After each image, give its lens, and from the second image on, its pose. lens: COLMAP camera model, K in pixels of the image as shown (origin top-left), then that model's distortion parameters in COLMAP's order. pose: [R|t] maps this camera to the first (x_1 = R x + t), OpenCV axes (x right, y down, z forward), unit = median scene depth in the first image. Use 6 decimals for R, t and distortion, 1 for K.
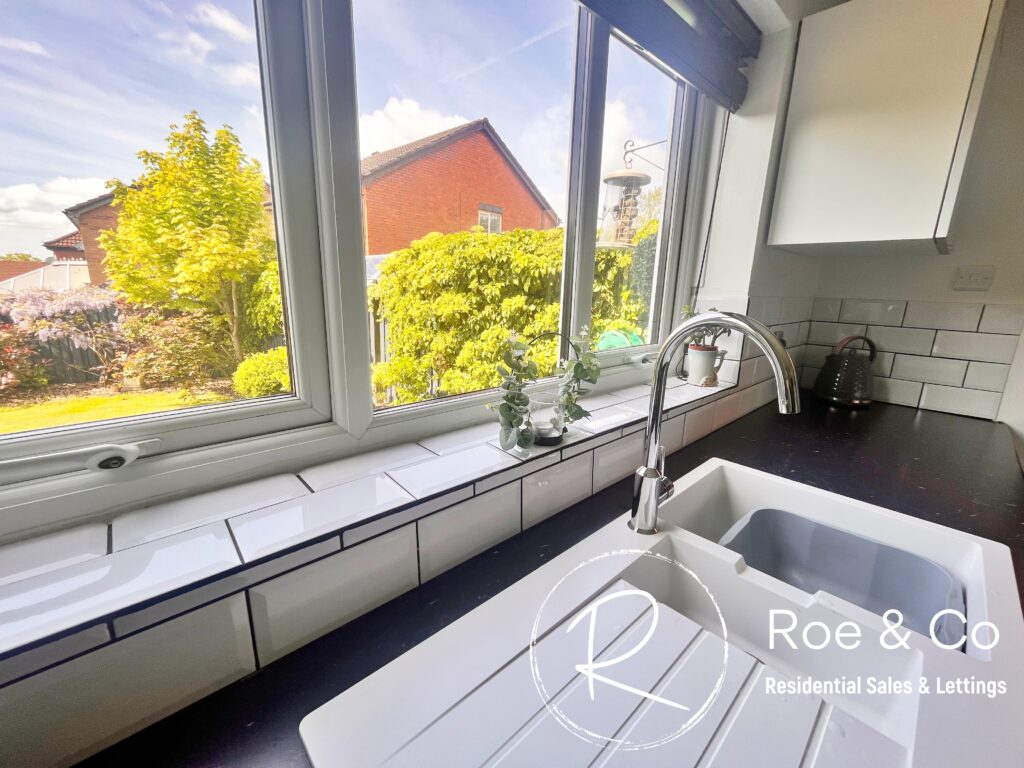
lens RADIAL K [[413.7, 0, 509.6], [0, 413.7, 385.3], [0, 0, 1]] dist [0.001733, -0.000980]
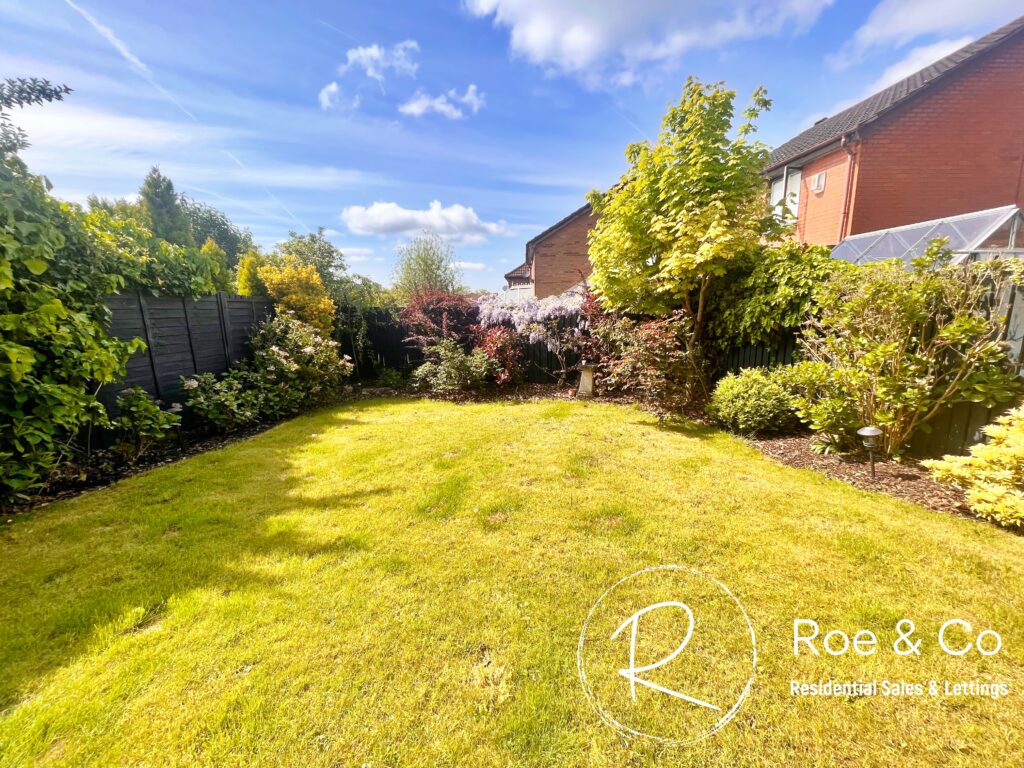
lens RADIAL K [[413.7, 0, 510.5], [0, 413.7, 385.2], [0, 0, 1]] dist [0.001733, -0.000980]
pose [[0.714273, 0.096722, -0.693152, -0.585564], [-0.125254, 0.992080, 0.009363, -0.003704], [0.688568, 0.080133, 0.720731, 0.278249]]
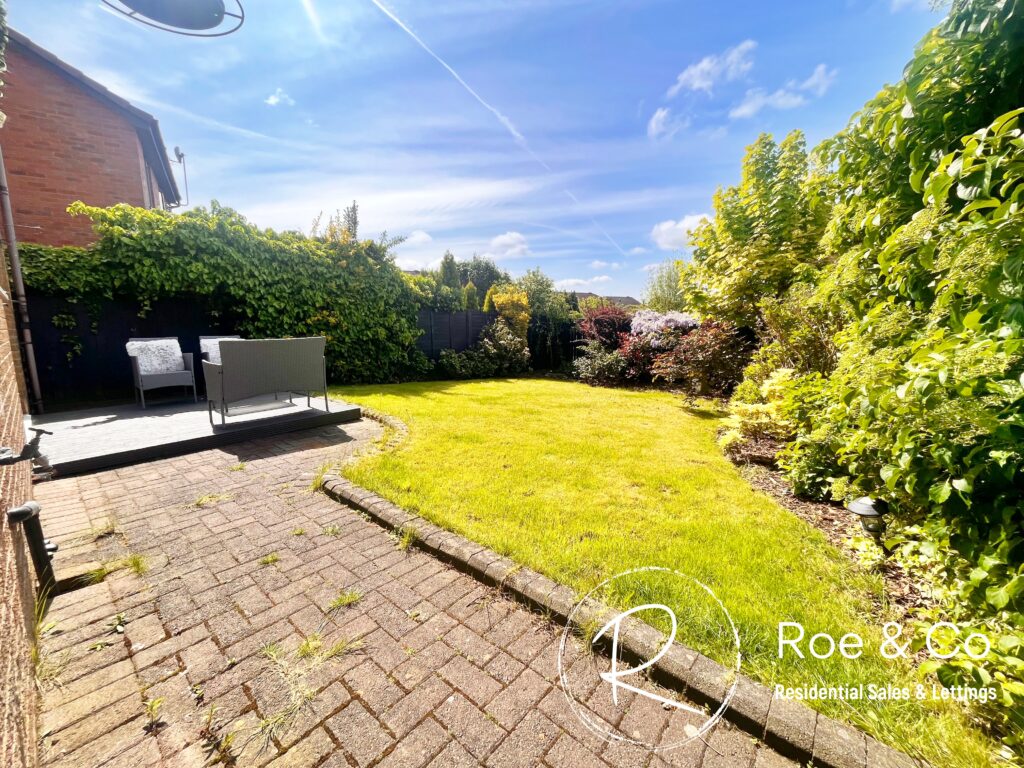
lens RADIAL K [[413.7, 0, 519.5], [0, 413.7, 380.5], [0, 0, 1]] dist [0.001733, -0.000980]
pose [[0.129105, 0.116655, -0.984745, 0.314240], [-0.220952, 0.971475, 0.086115, -0.030974], [0.966702, 0.206464, 0.151198, 0.553640]]
